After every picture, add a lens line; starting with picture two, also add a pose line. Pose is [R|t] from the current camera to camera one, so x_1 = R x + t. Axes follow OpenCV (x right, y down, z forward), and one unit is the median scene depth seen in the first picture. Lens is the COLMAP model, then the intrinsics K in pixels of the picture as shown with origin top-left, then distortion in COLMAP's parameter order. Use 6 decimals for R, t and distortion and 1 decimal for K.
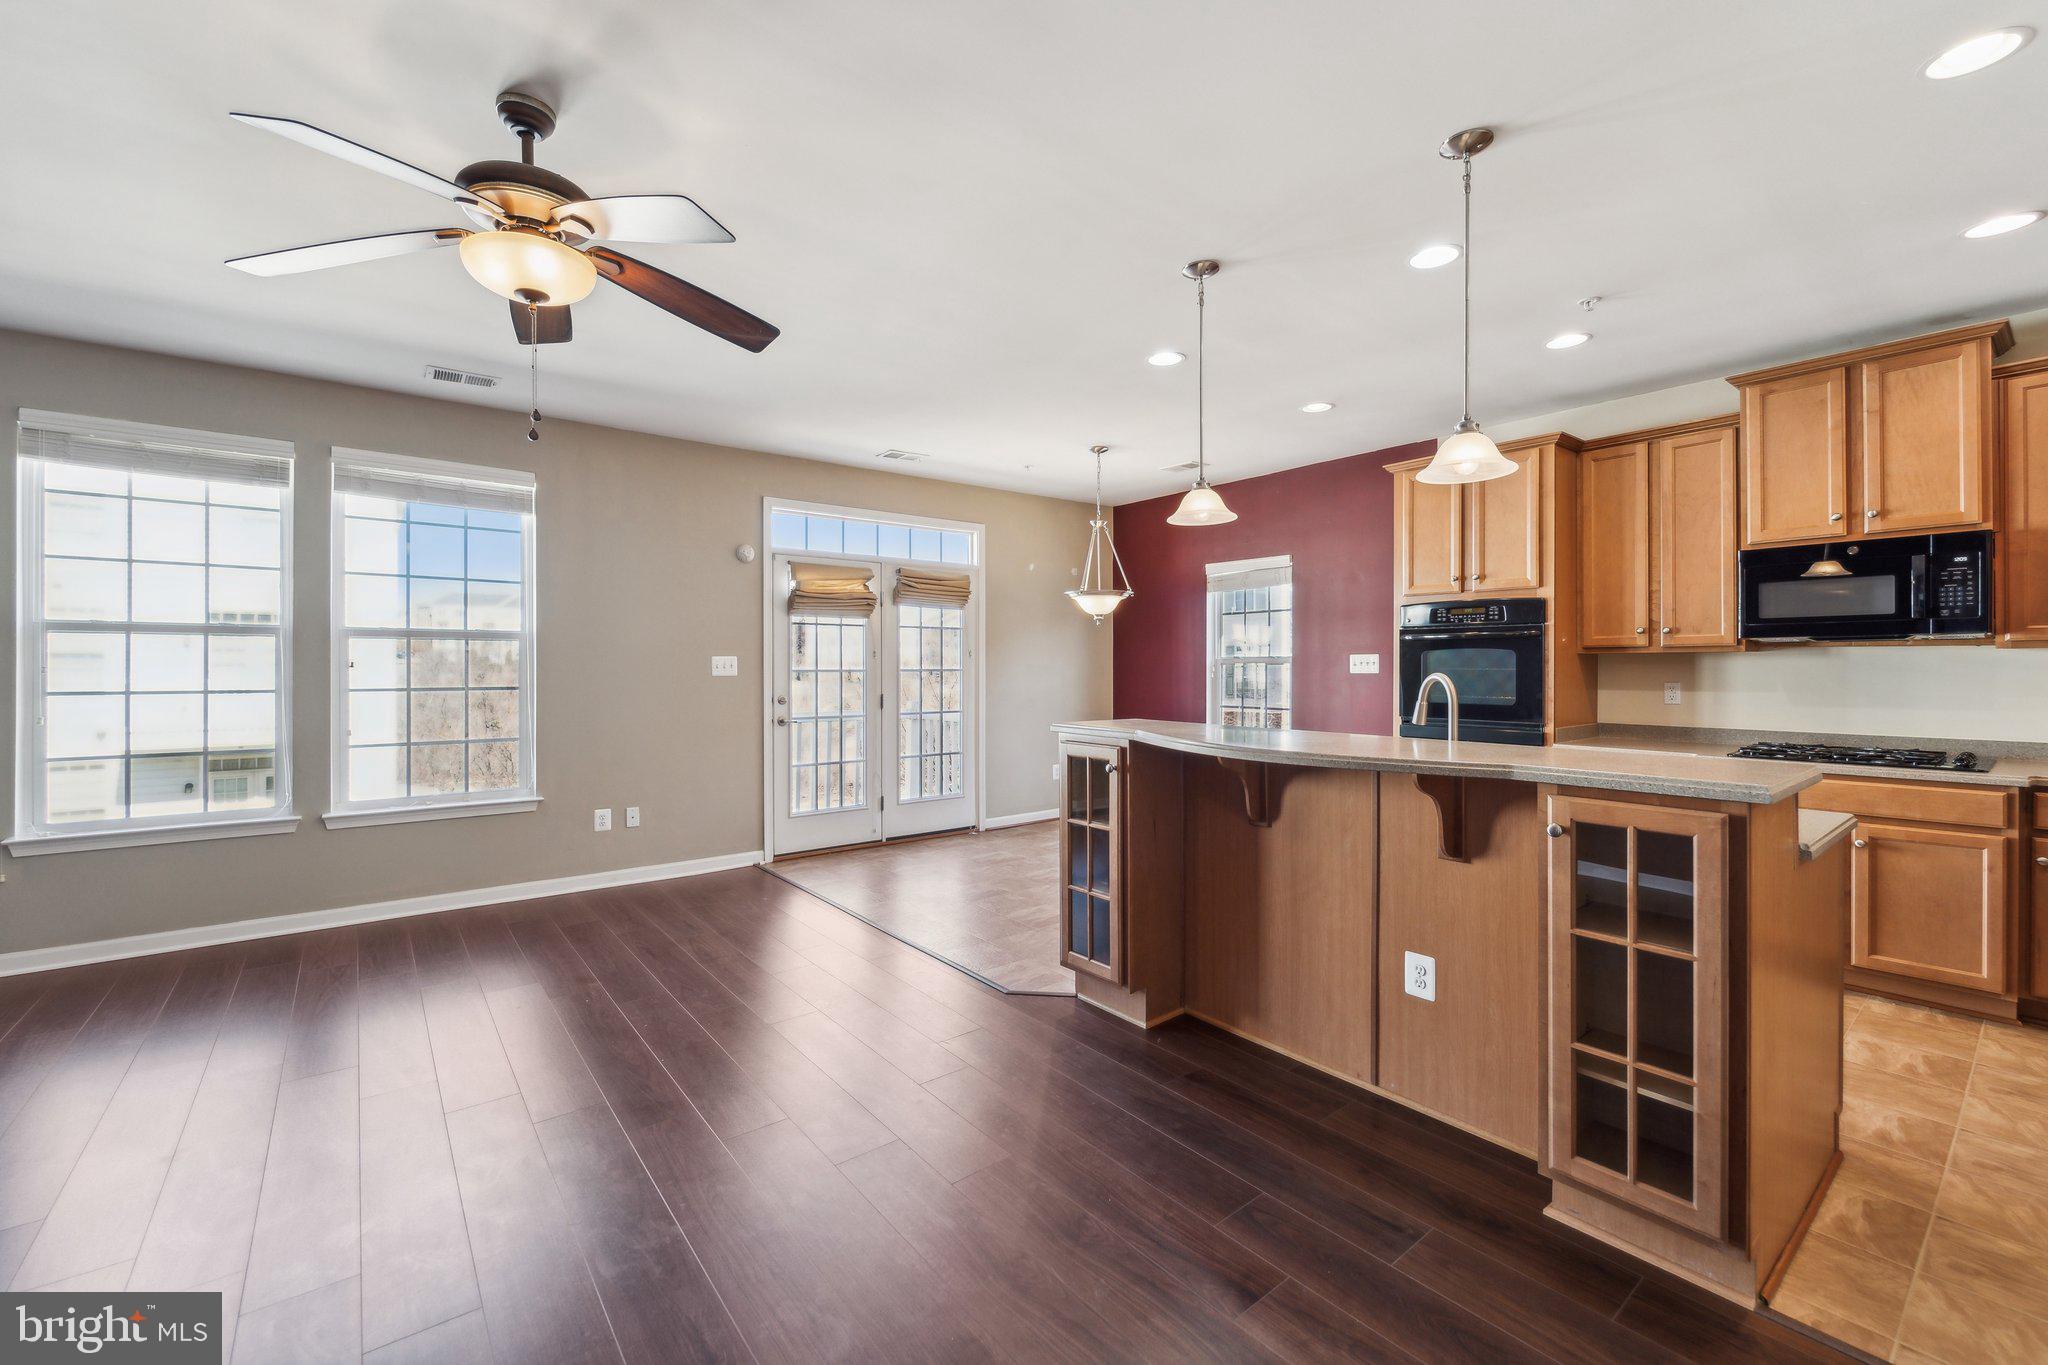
lens RADIAL K [[835.6, 0, 1023.8], [0, 835.6, 673.0], [0, 0, 1]] dist [0.001801, 0.000181]
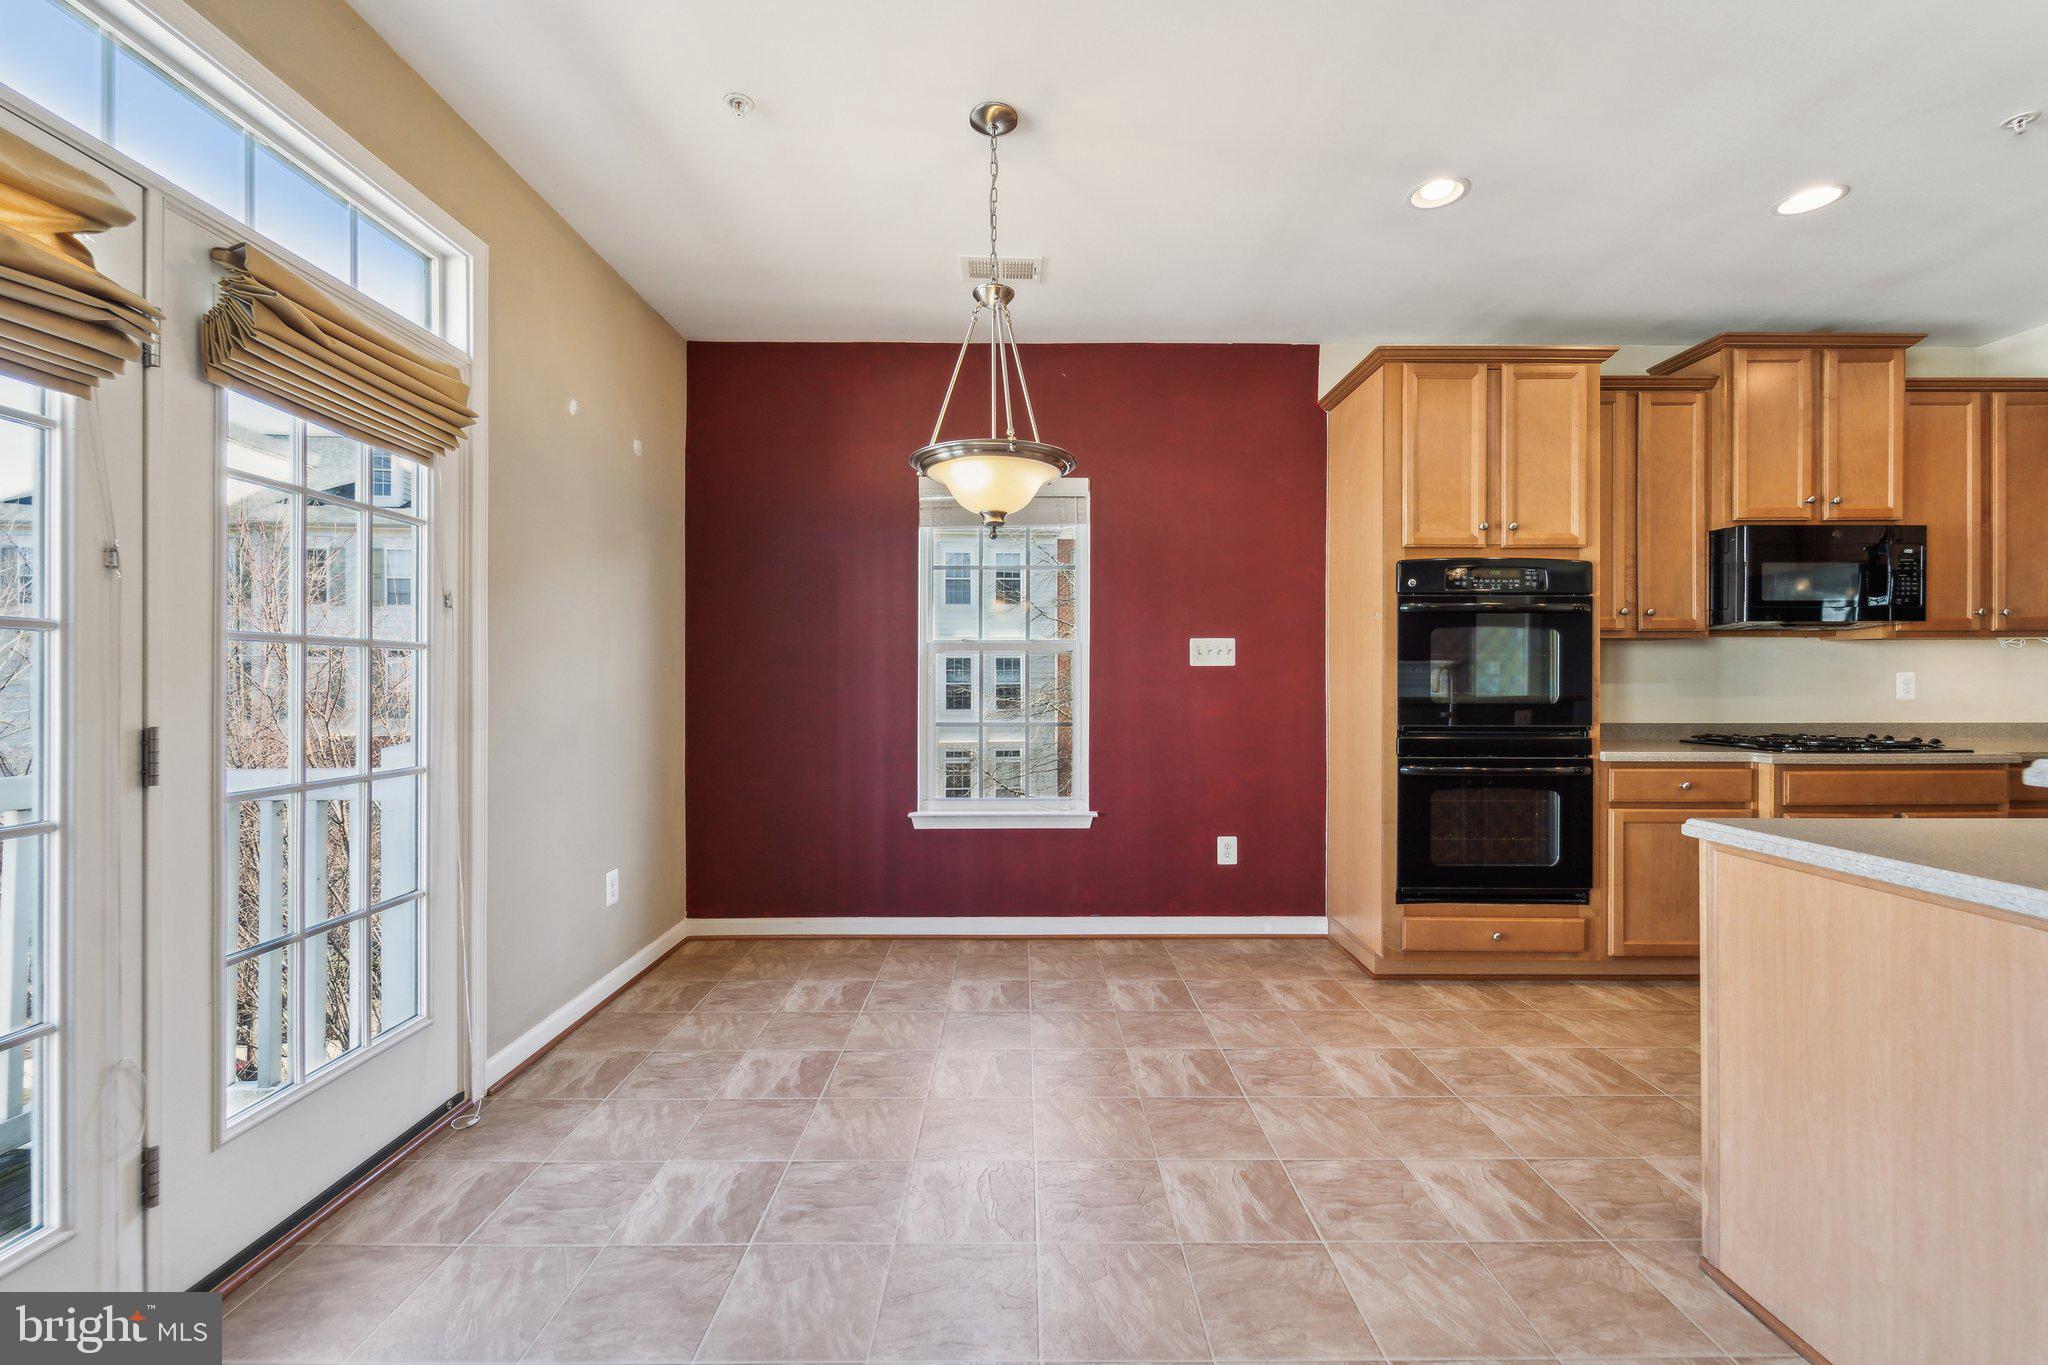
lens RADIAL K [[835.6, 0, 1038.7], [0, 835.6, 675.2], [0, 0, 1]] dist [0.001801, 0.000181]
pose [[0.617447, 0.007538, 0.786576, -0.273583], [0.004777, 0.999900, -0.013332, 0.020891], [-0.786598, 0.011989, 0.617349, 0.872667]]
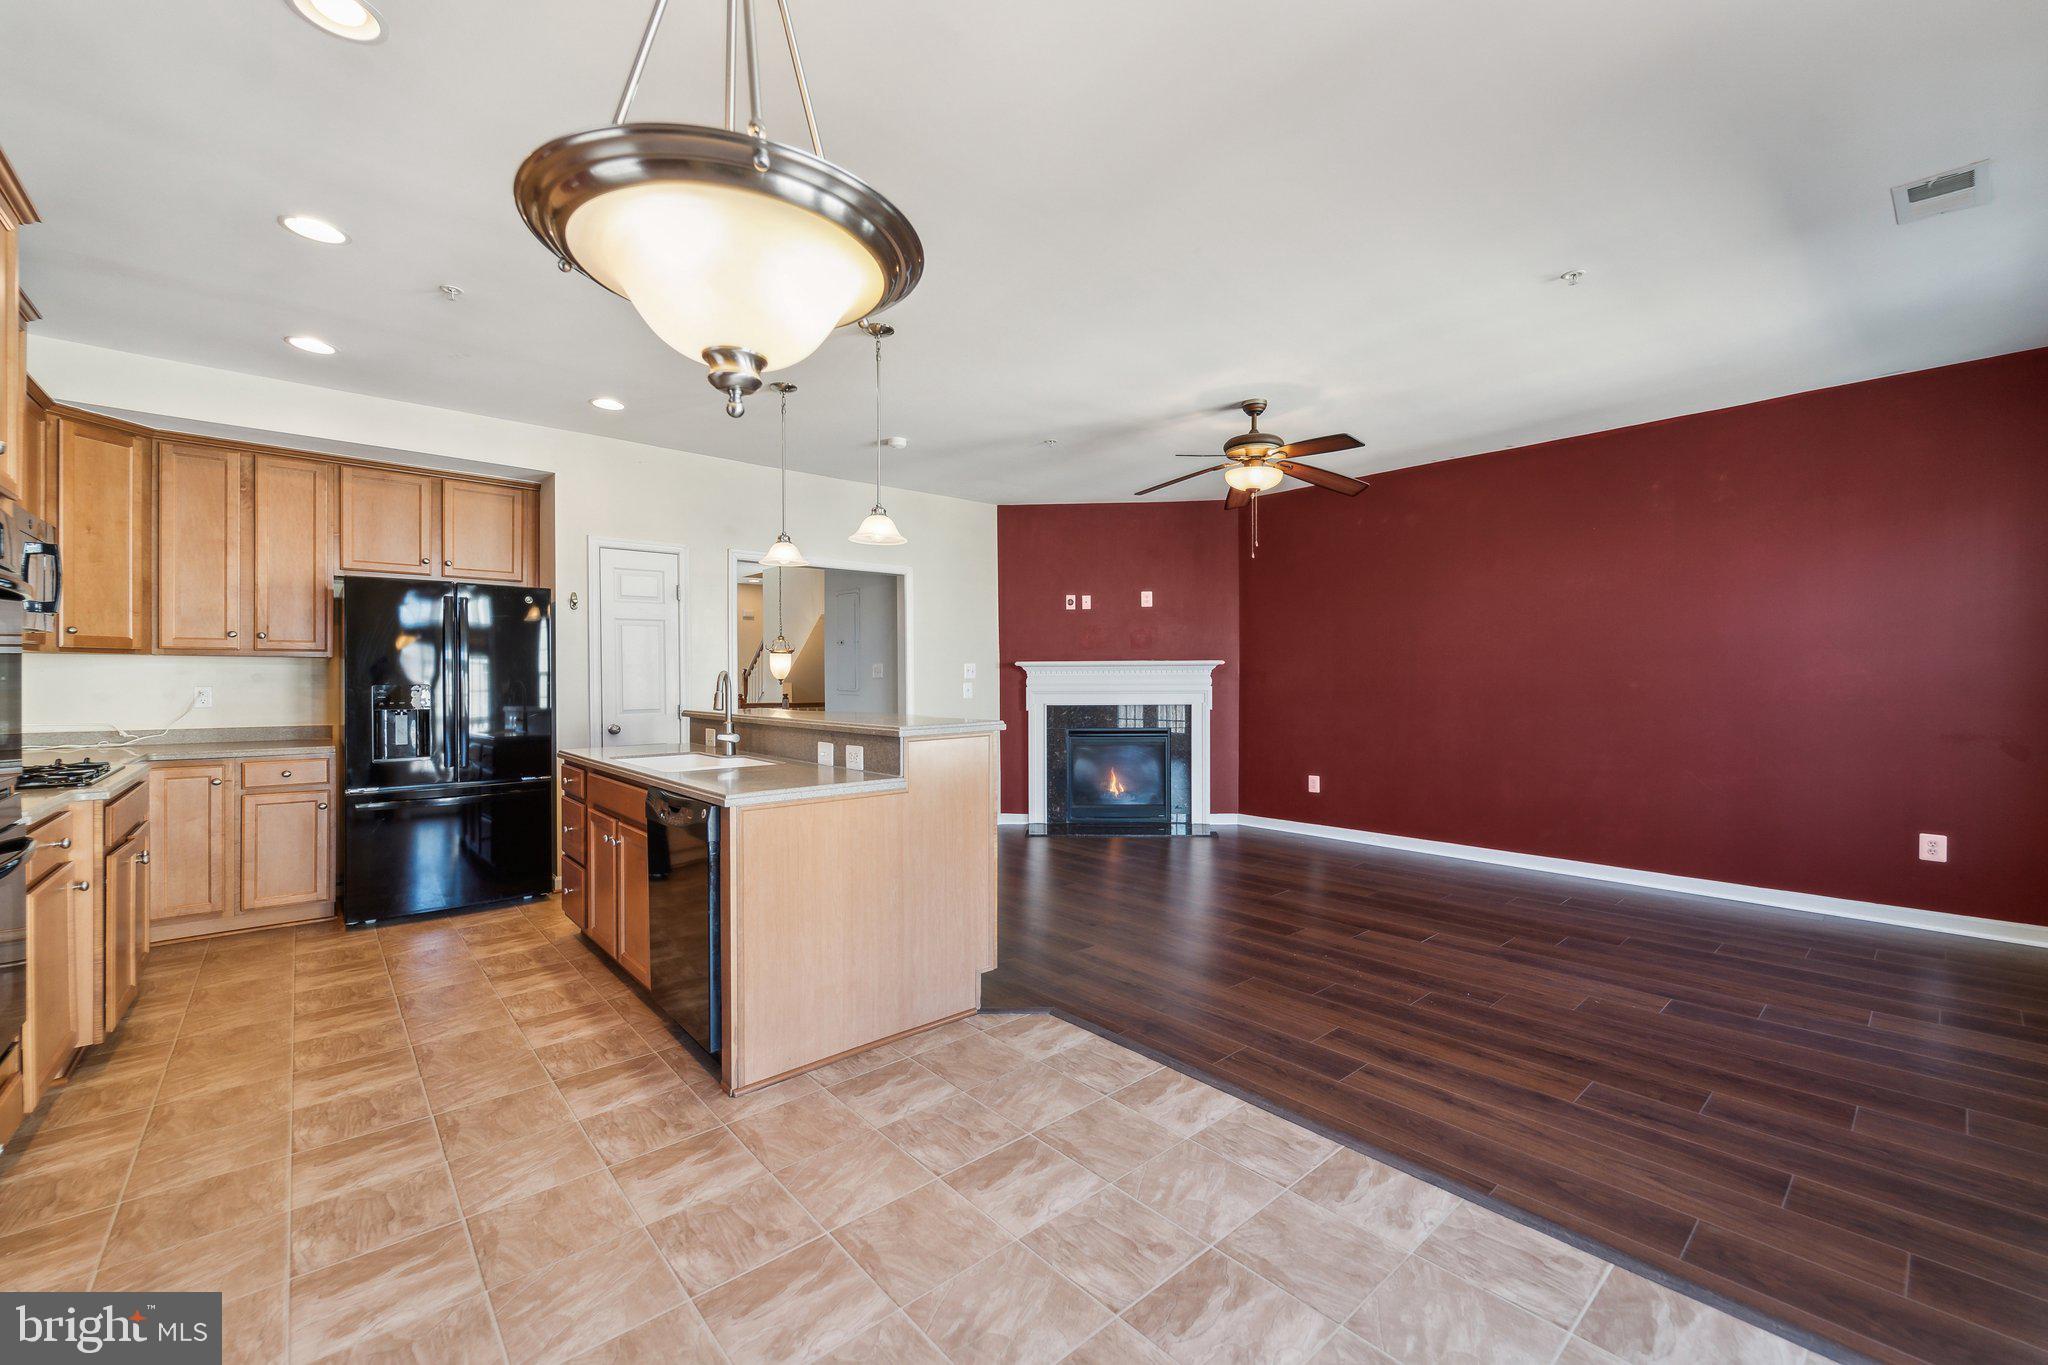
lens RADIAL K [[835.6, 0, 1045.9], [0, 835.6, 679.5], [0, 0, 1]] dist [0.001801, 0.000181]
pose [[-0.998526, 0.006016, -0.053941, 0.035155], [0.005511, 0.999940, 0.009514, 0.005306], [0.053995, 0.009202, -0.998499, 1.434081]]
